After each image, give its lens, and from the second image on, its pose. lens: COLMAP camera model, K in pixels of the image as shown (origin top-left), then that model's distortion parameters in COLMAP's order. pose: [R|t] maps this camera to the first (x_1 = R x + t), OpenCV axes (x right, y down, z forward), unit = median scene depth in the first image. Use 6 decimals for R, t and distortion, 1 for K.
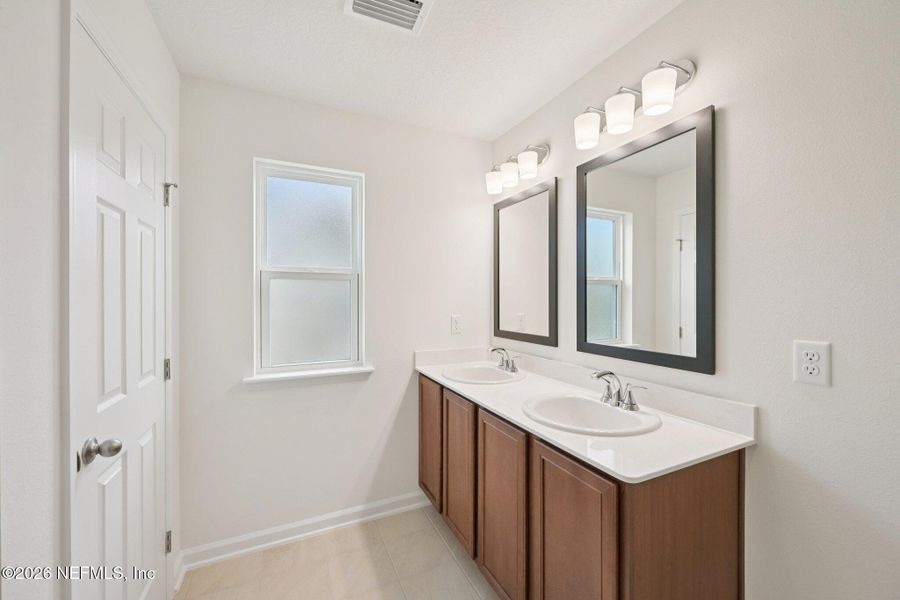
lens RADIAL K [[351.9, 0, 452.2], [0, 351.9, 300.1], [0, 0, 1]] dist [-0.002815, 0.000097]
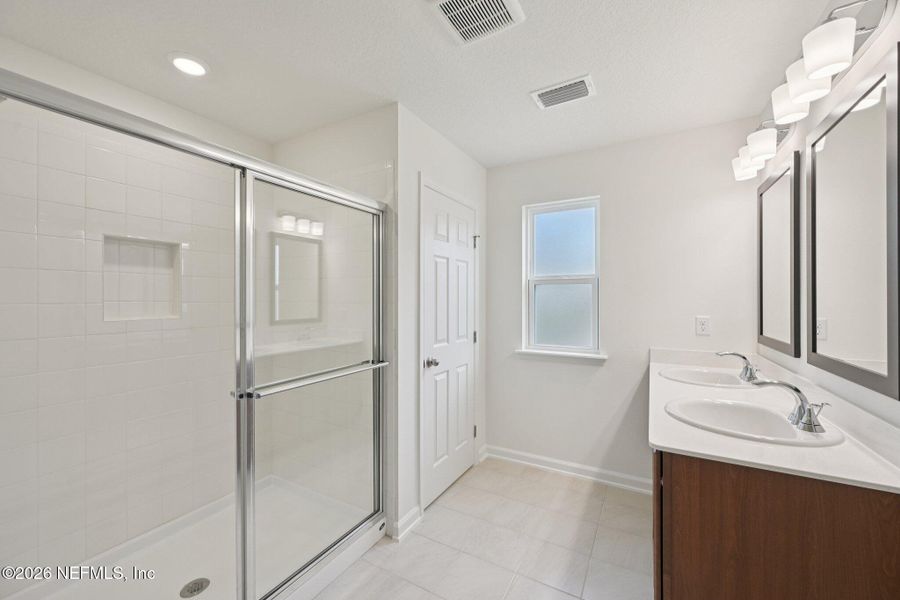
lens RADIAL K [[351.9, 0, 451.4], [0, 351.9, 297.7], [0, 0, 1]] dist [-0.002815, 0.000097]
pose [[0.579353, 0.000204, -0.815077, 0.534922], [-0.003370, 0.999992, -0.002145, -0.003093], [0.815070, 0.003990, 0.579349, -0.145334]]
